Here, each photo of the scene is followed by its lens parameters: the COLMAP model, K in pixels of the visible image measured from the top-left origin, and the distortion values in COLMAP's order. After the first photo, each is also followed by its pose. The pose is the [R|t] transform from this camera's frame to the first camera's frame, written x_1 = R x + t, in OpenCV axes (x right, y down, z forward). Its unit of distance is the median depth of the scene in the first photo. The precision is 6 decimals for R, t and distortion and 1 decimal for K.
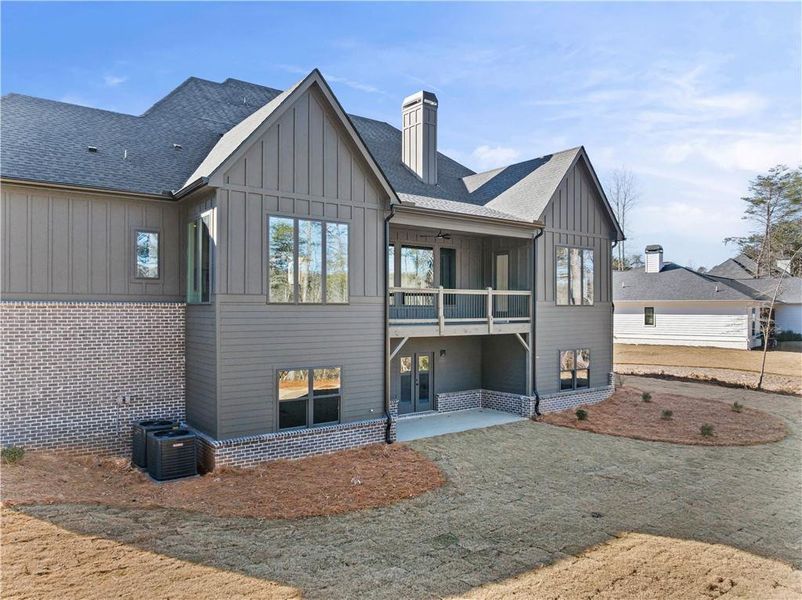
lens RADIAL K [[574.0, 0, 402.0], [0, 574.0, 300.8], [0, 0, 1]] dist [-0.034966, -0.003589]
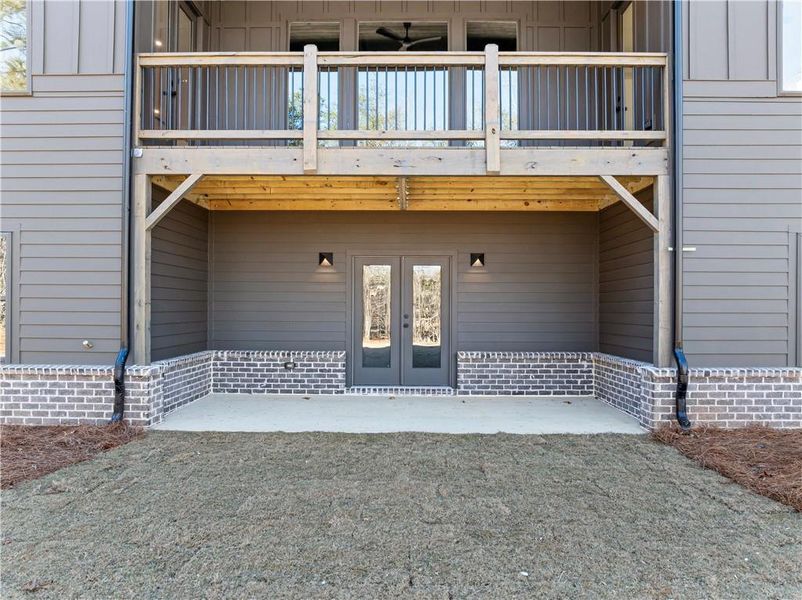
lens RADIAL K [[574.0, 0, 397.0], [0, 574.0, 301.3], [0, 0, 1]] dist [-0.034966, -0.003589]
pose [[0.788190, -0.004555, -0.615415, 0.307733], [0.003268, 0.999989, -0.003215, 0.130135], [0.615423, 0.000523, 0.788197, 0.647908]]
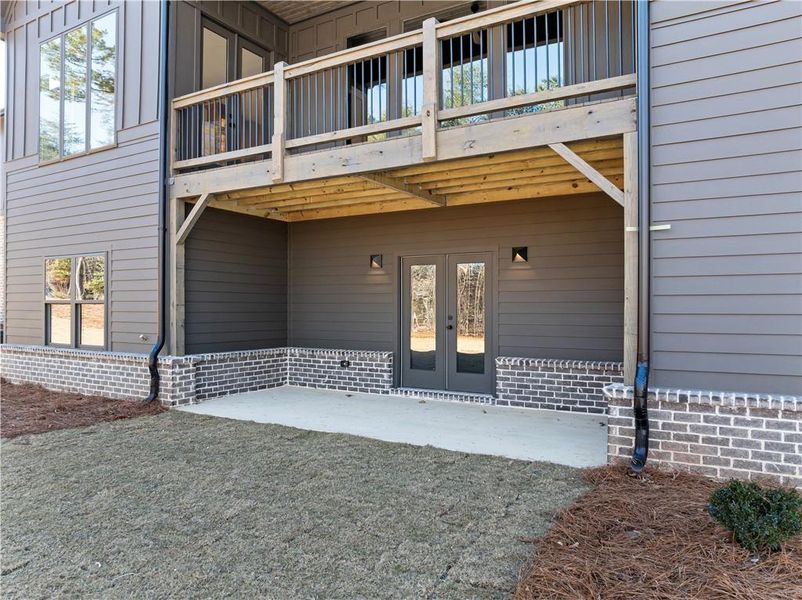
lens RADIAL K [[574.0, 0, 388.0], [0, 574.0, 303.7], [0, 0, 1]] dist [-0.034966, -0.003589]
pose [[0.369212, -0.008321, -0.929308, 0.419827], [0.007744, 0.999953, -0.005877, 0.132443], [0.929313, -0.005027, 0.369259, 0.812447]]
